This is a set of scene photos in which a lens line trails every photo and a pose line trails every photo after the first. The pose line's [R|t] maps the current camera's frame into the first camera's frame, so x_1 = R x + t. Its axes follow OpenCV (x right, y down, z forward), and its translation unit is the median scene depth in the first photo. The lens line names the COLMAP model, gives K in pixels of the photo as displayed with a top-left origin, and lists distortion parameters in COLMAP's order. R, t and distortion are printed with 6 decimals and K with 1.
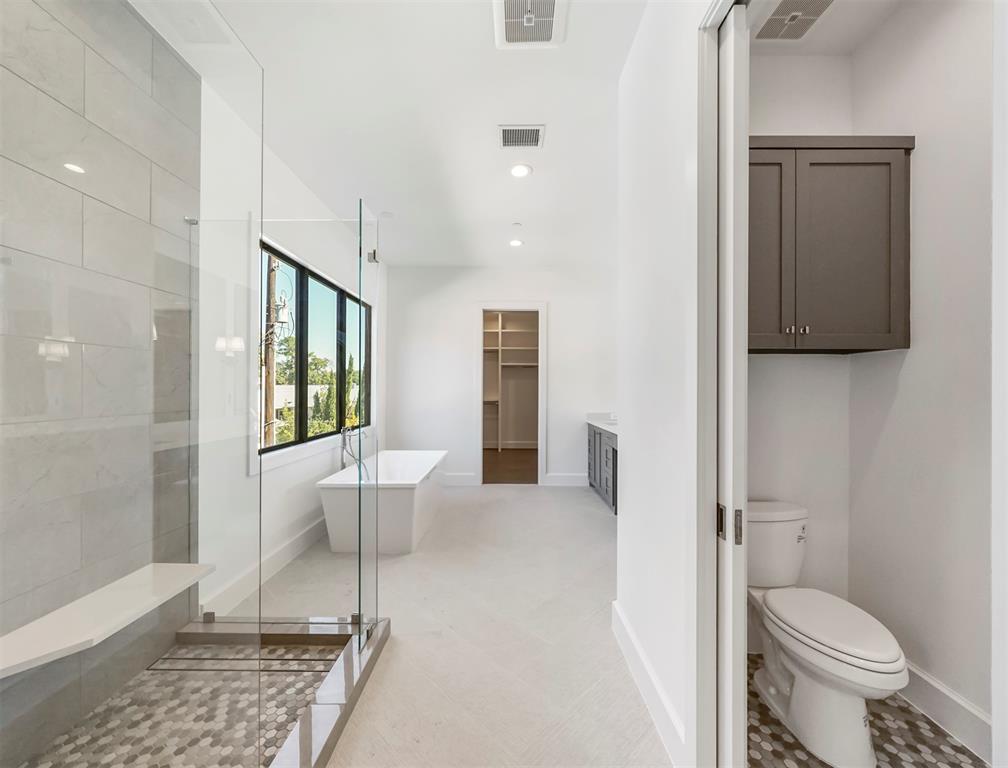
lens RADIAL K [[391.2, 0, 503.2], [0, 391.2, 387.4], [0, 0, 1]] dist [0.004431, 0.000068]
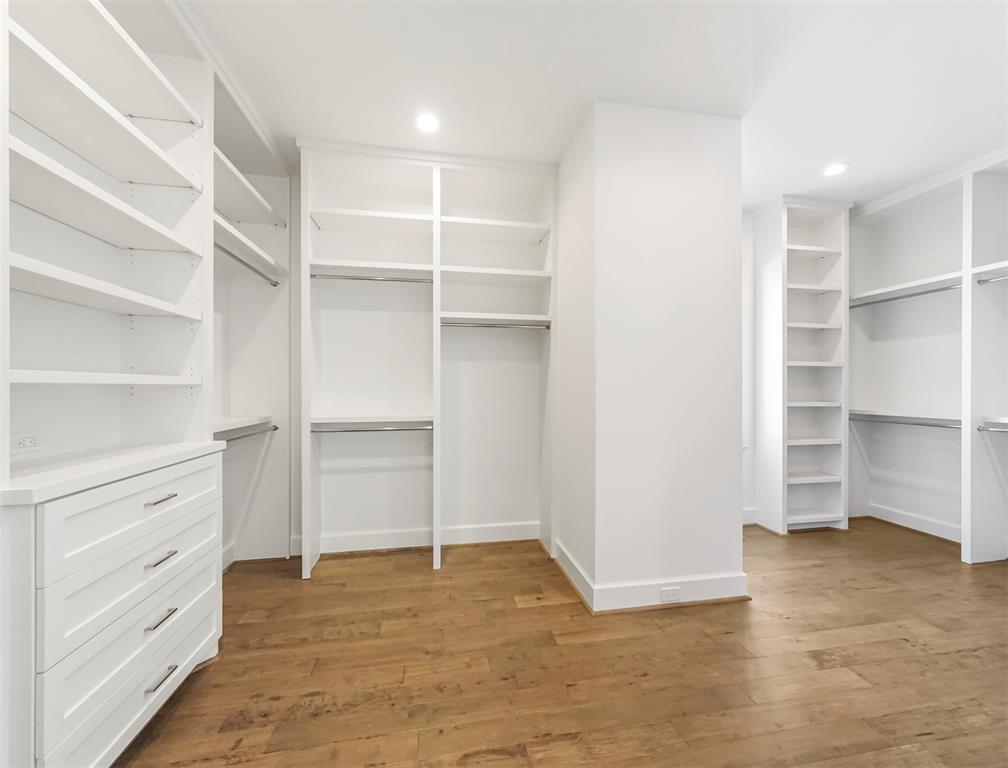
lens RADIAL K [[391.2, 0, 504.4], [0, 391.2, 384.7], [0, 0, 1]] dist [0.004431, 0.000068]
pose [[0.984587, -0.005270, 0.174818, -0.010473], [0.004773, 0.999983, 0.003264, 0.001786], [-0.174832, -0.002379, 0.984595, 0.659104]]
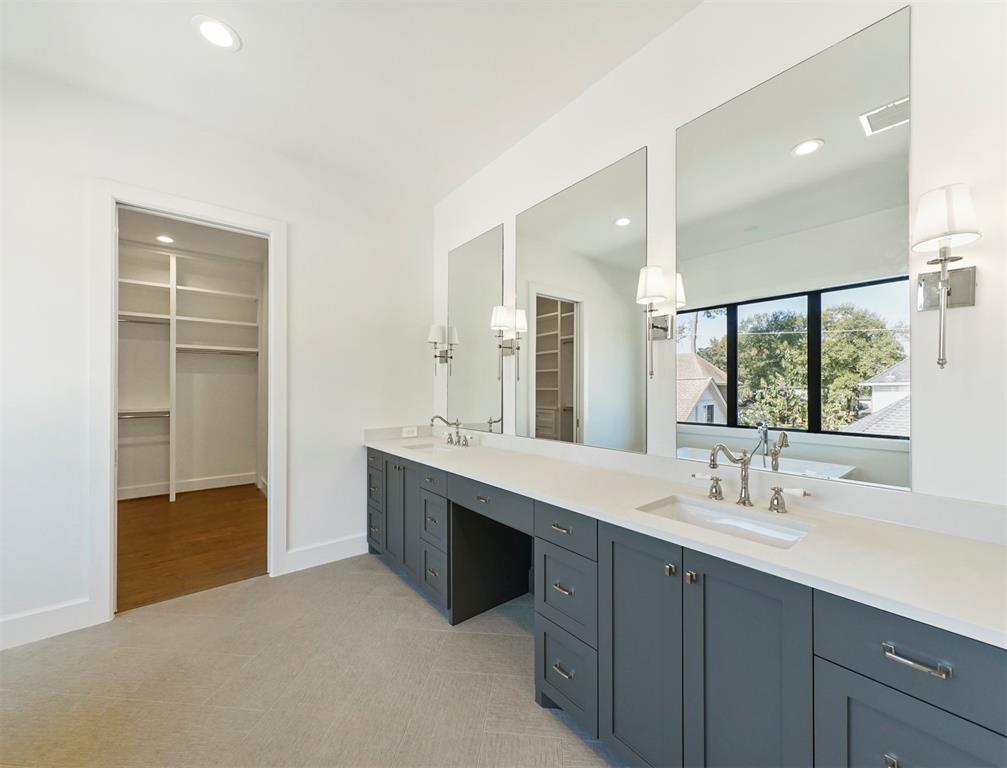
lens RADIAL K [[390.8, 0, 505.4], [0, 390.8, 385.2], [0, 0, 1]] dist [0.004431, 0.000068]
pose [[0.771208, -0.002009, 0.636581, 0.001414], [0.003068, 0.999995, -0.000561, -0.000635], [-0.636576, 0.002386, 0.771210, 0.261442]]
